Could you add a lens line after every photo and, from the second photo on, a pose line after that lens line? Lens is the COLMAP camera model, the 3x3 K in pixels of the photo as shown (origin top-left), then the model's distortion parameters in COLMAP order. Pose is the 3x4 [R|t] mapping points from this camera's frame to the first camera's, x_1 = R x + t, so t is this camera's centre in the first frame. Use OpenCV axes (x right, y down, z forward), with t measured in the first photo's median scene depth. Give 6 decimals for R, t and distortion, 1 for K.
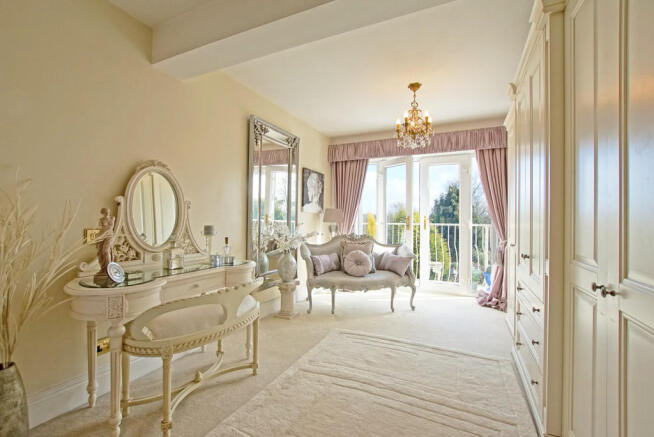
lens RADIAL K [[287.4, 0, 325.9], [0, 287.4, 218.1], [0, 0, 1]] dist [-0.011846, -0.000314]
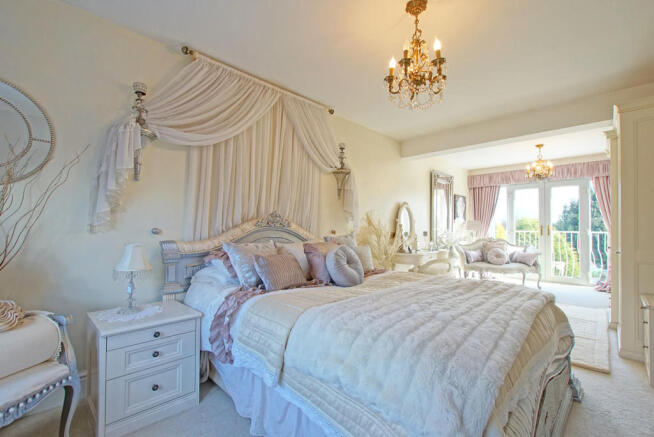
lens RADIAL K [[287.4, 0, 328.1], [0, 287.4, 222.7], [0, 0, 1]] dist [-0.011846, -0.000314]
pose [[0.945570, -0.007367, -0.325334, -0.222265], [0.003564, 0.999918, -0.012285, -0.008669], [0.325398, 0.010457, 0.945519, -0.677181]]
